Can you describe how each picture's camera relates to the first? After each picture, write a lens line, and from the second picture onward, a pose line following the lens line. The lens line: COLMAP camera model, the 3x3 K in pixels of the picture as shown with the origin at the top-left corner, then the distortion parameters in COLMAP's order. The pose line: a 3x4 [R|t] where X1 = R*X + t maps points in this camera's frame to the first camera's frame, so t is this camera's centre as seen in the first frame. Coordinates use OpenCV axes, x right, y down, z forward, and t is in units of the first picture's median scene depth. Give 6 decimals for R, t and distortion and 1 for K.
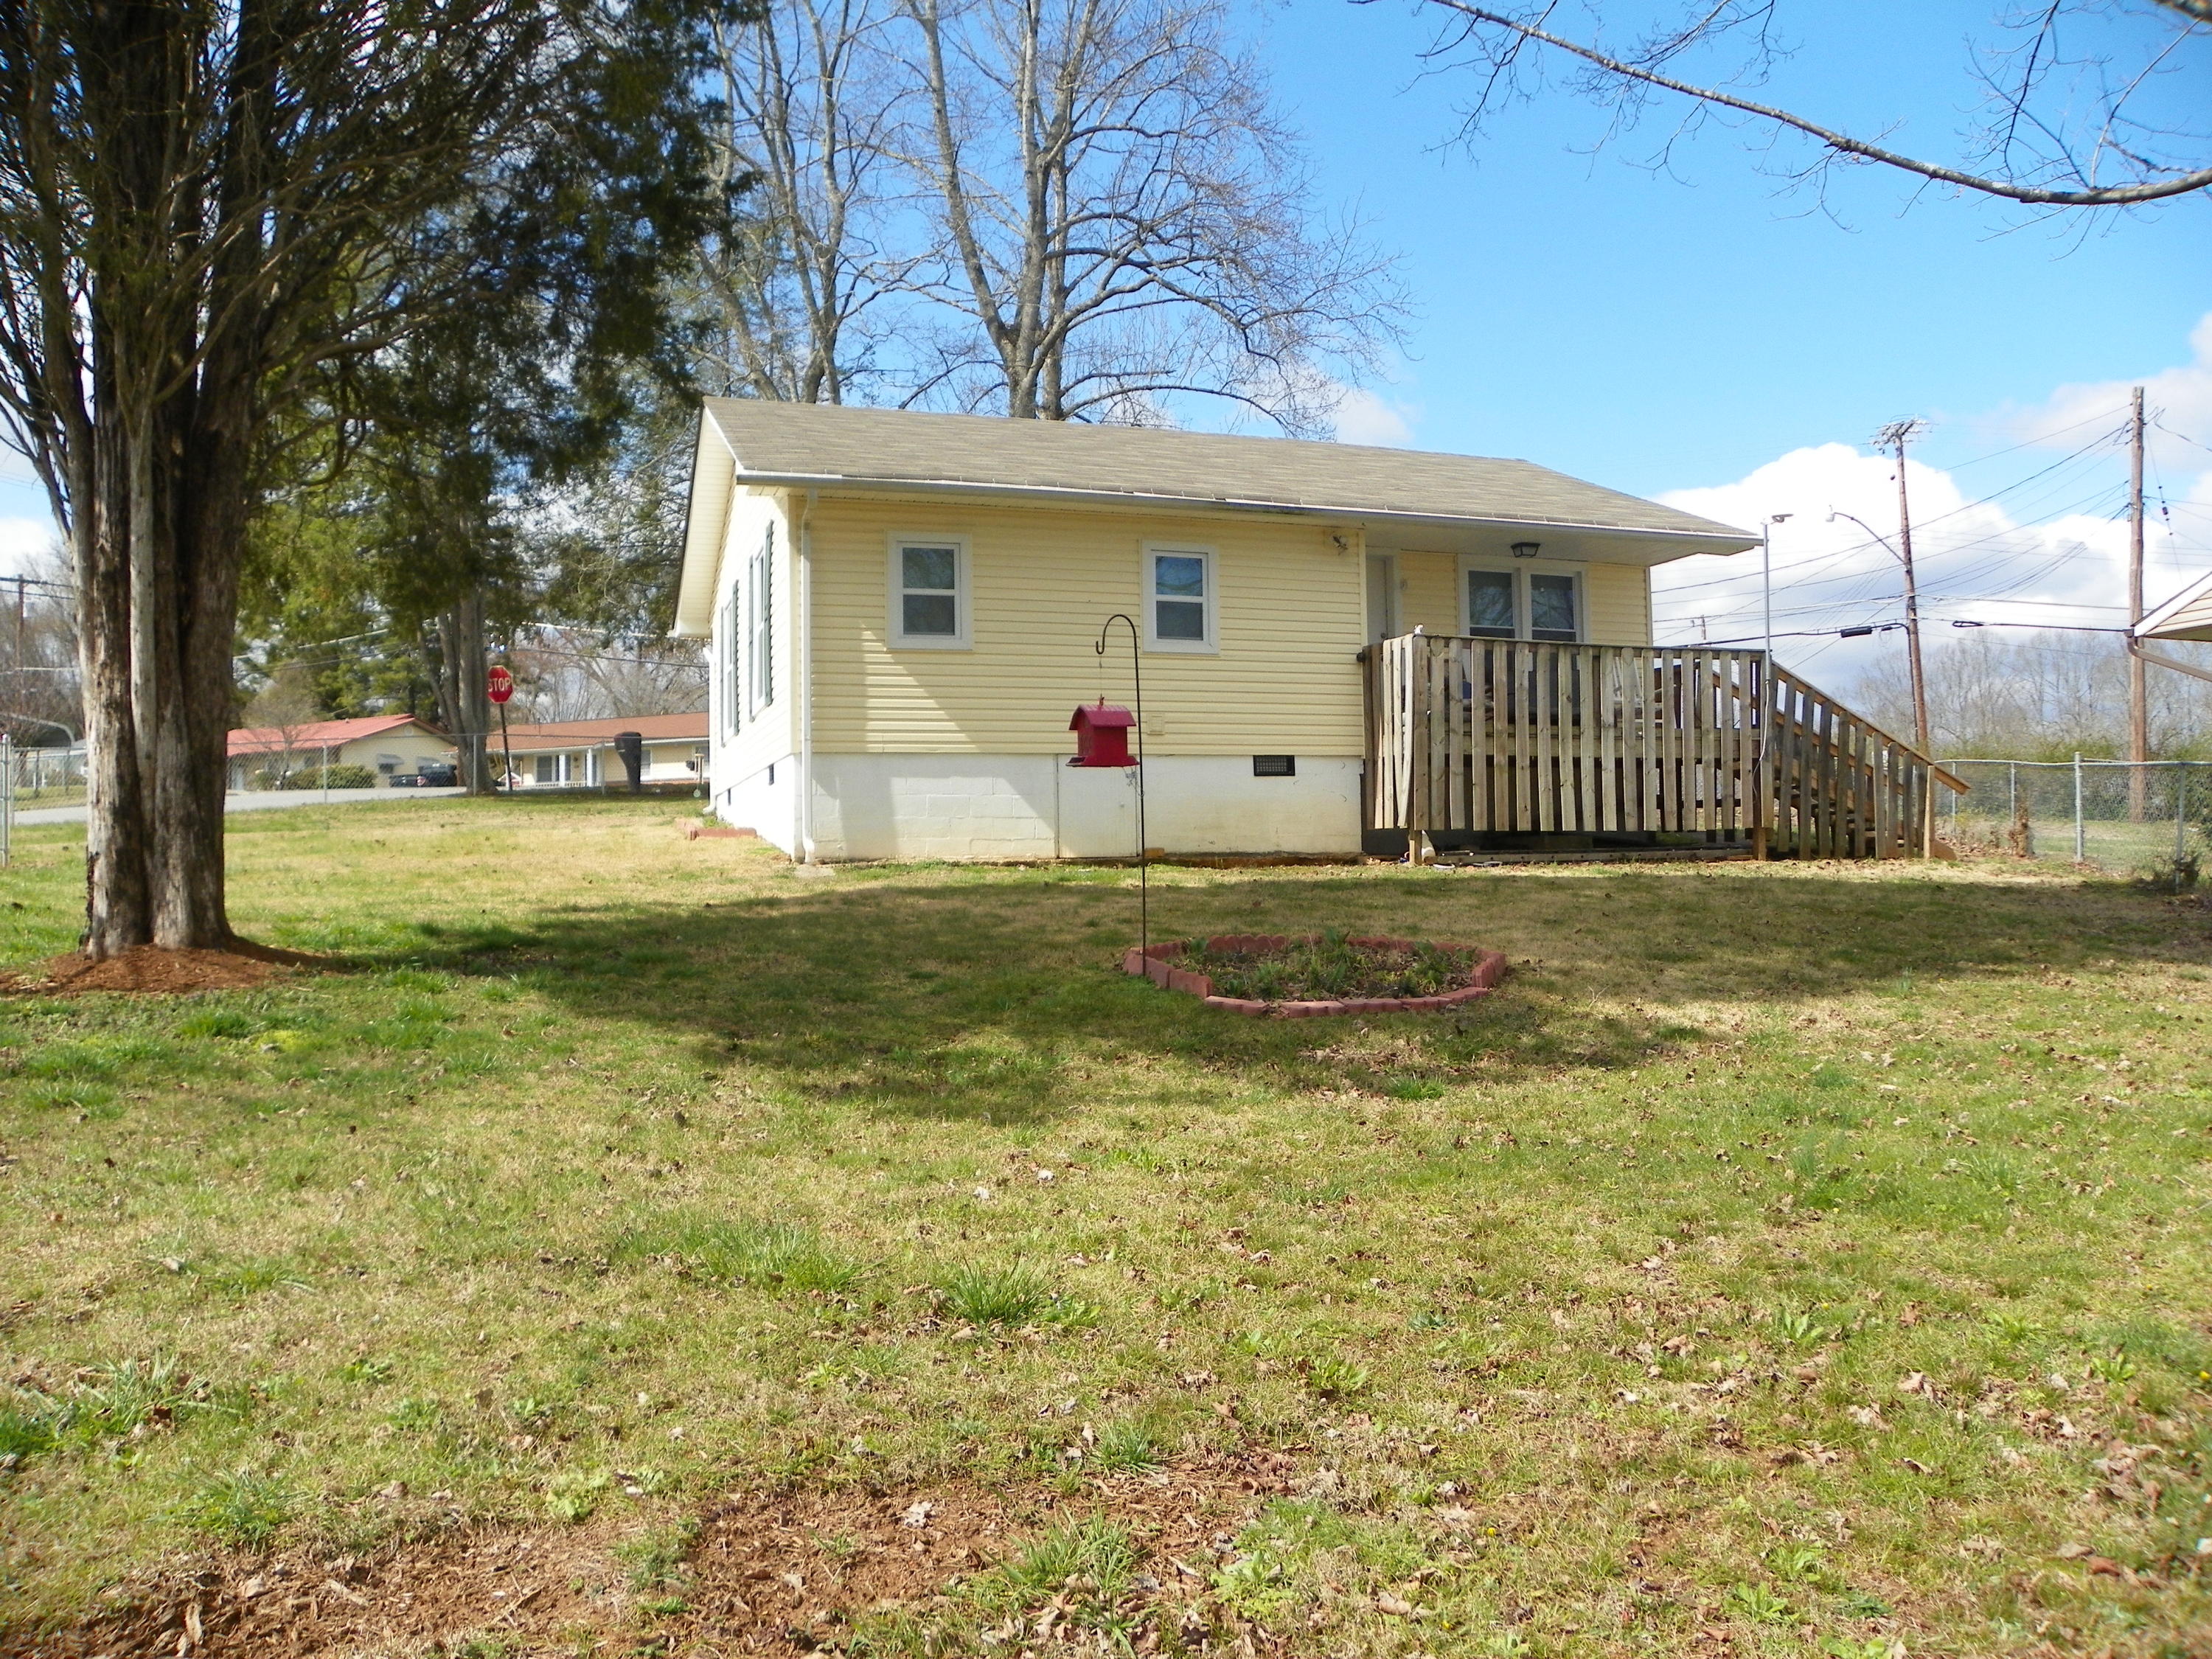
lens RADIAL K [[1662.3, 0, 1106.0], [0, 1662.3, 829.5], [0, 0, 1]] dist [-0.116815, 0.007949]
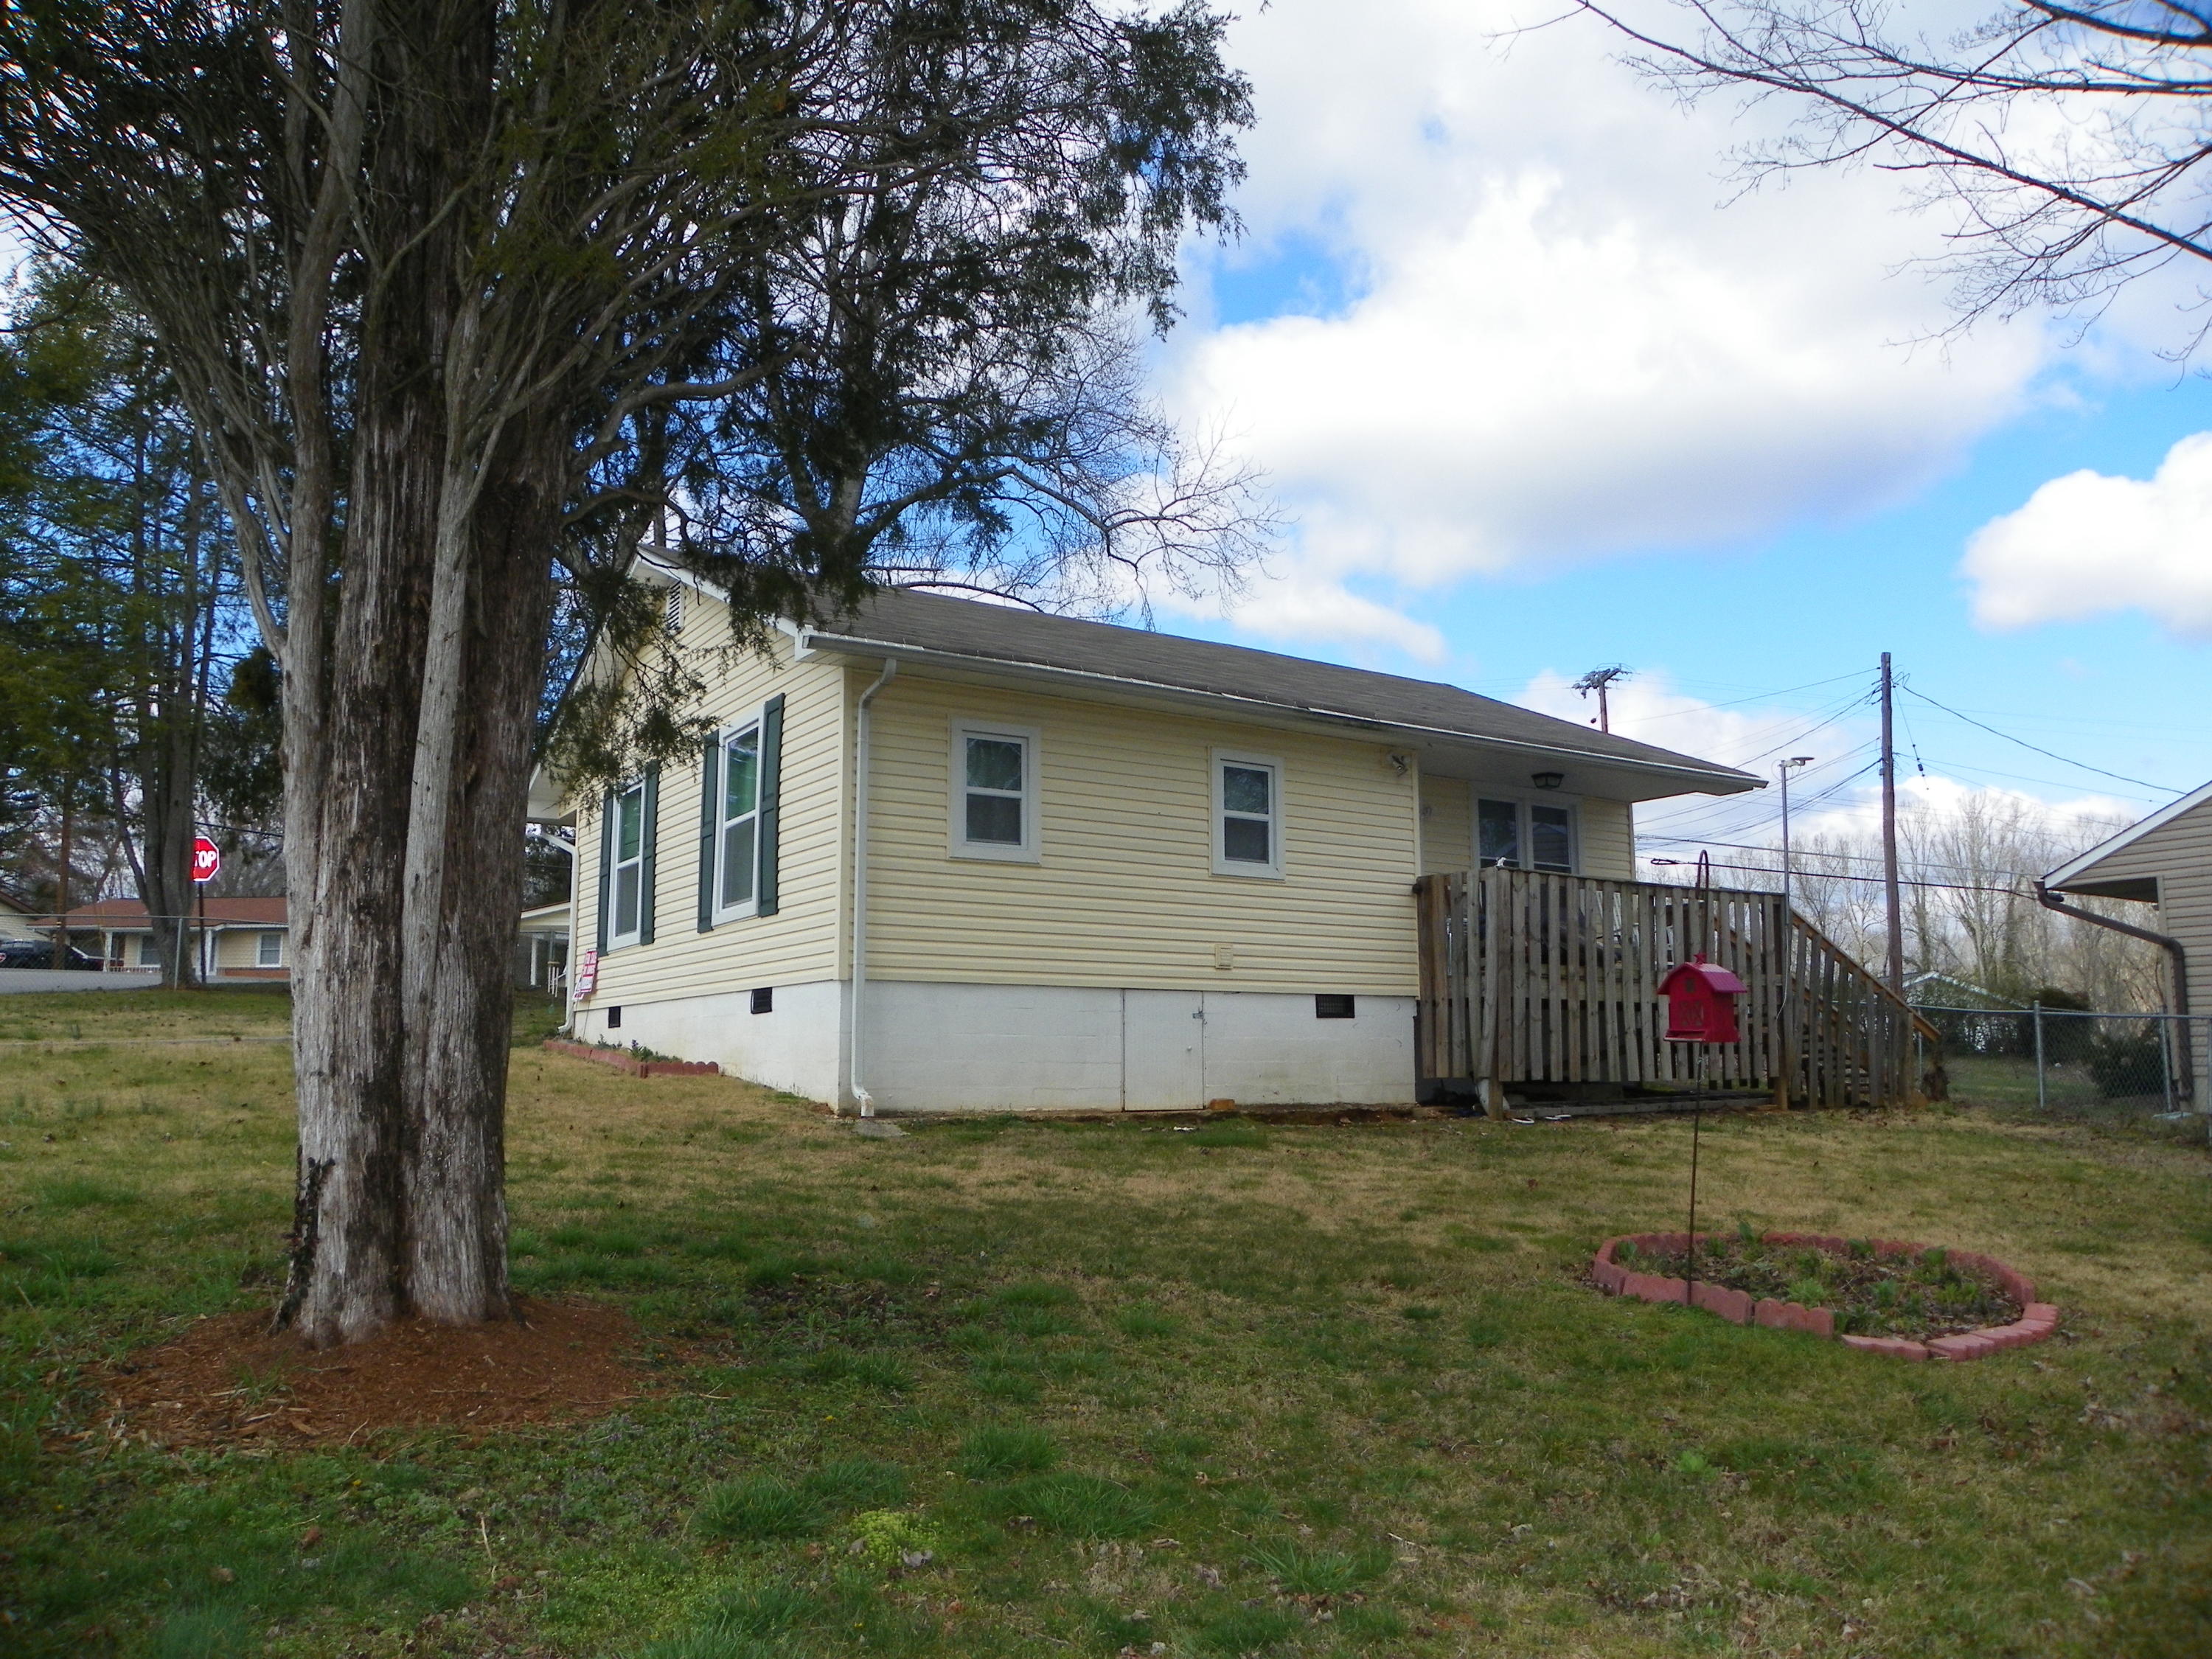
lens RADIAL K [[1662.3, 0, 1106.0], [0, 1662.3, 829.5], [0, 0, 1]] dist [-0.116815, 0.007949]
pose [[0.963441, 0.051923, 0.262841, -0.262065], [-0.019235, 0.991914, -0.125442, -0.018745], [-0.267229, 0.115801, 0.956650, 0.171720]]
